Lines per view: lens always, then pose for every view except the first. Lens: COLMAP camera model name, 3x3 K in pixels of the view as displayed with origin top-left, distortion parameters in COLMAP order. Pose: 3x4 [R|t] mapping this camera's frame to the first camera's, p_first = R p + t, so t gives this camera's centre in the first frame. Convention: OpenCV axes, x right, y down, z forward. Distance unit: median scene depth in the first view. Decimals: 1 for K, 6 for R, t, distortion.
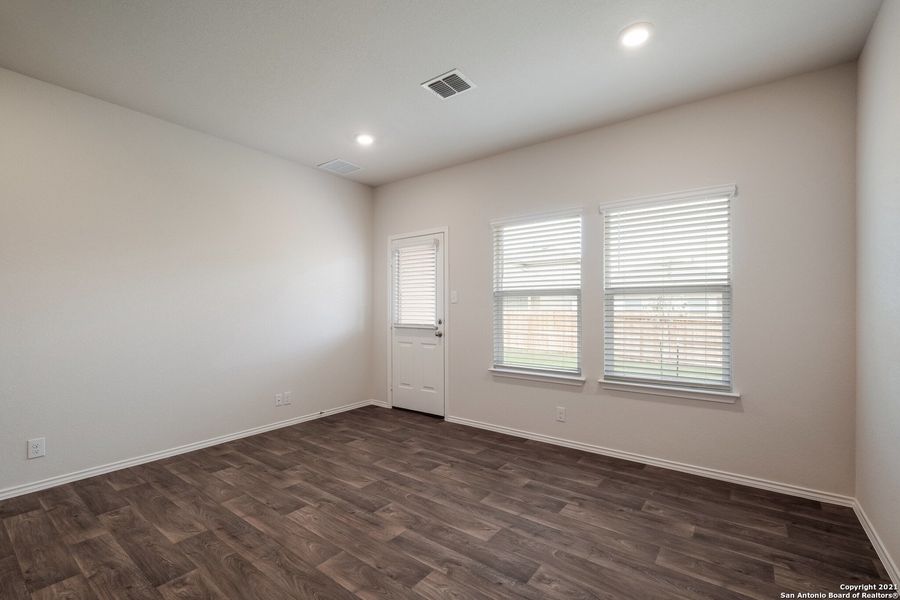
lens RADIAL K [[391.4, 0, 444.5], [0, 391.4, 312.7], [0, 0, 1]] dist [0.003622, 0.000286]
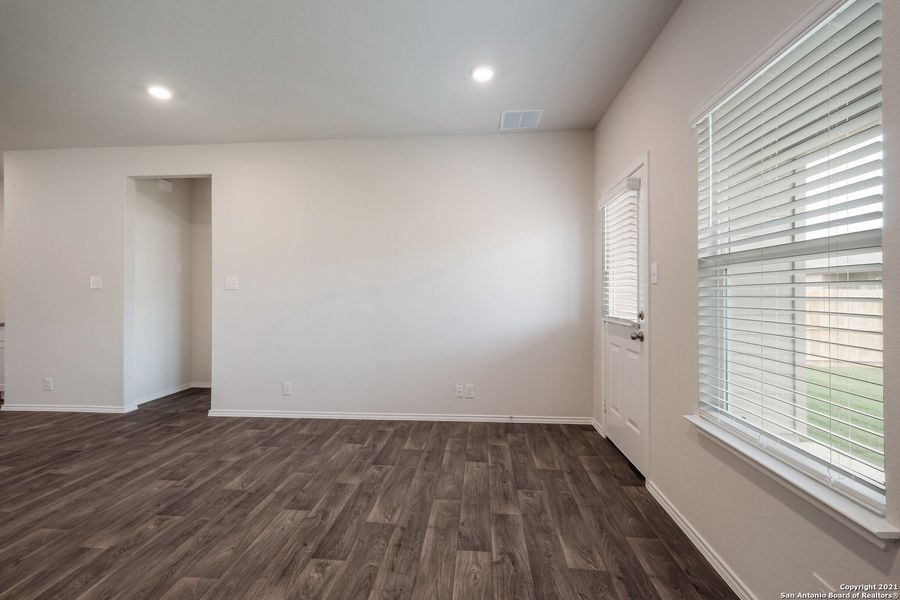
lens RADIAL K [[391.4, 0, 447.1], [0, 391.4, 293.5], [0, 0, 1]] dist [0.003622, 0.000286]
pose [[0.538141, -0.004945, -0.842840, 0.480574], [-0.004839, 0.999948, -0.008957, -0.005733], [0.842841, 0.008898, 0.538089, 0.626290]]
